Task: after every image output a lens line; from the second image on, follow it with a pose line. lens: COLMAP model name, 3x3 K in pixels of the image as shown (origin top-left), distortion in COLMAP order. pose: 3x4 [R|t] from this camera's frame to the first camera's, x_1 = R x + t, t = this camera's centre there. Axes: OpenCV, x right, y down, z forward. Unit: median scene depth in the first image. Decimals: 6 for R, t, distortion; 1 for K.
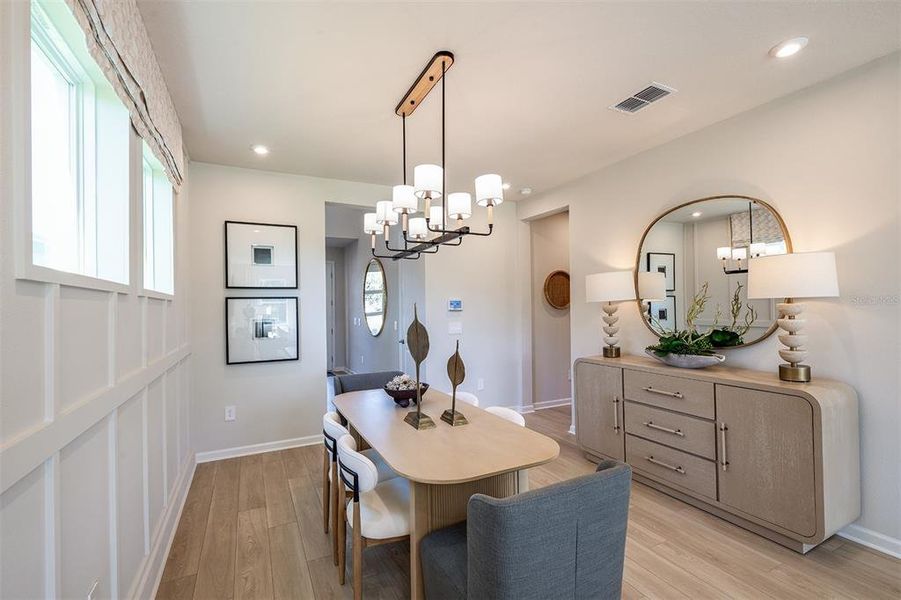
lens RADIAL K [[401.2, 0, 450.5], [0, 401.2, 300.0], [0, 0, 1]] dist [0.001573, 0.000627]
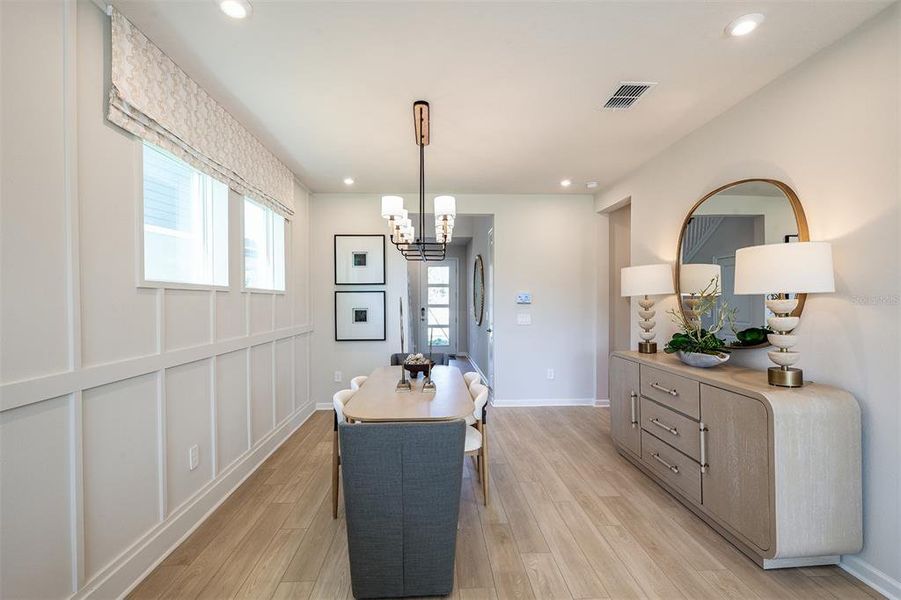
lens RADIAL K [[401.7, 0, 450.3], [0, 401.7, 298.0], [0, 0, 1]] dist [-0.000160, -0.000275]
pose [[0.913386, 0.006619, -0.407041, 0.445576], [0.000341, 0.999855, 0.017024, -0.009457], [0.407094, -0.015688, 0.913251, -0.104069]]
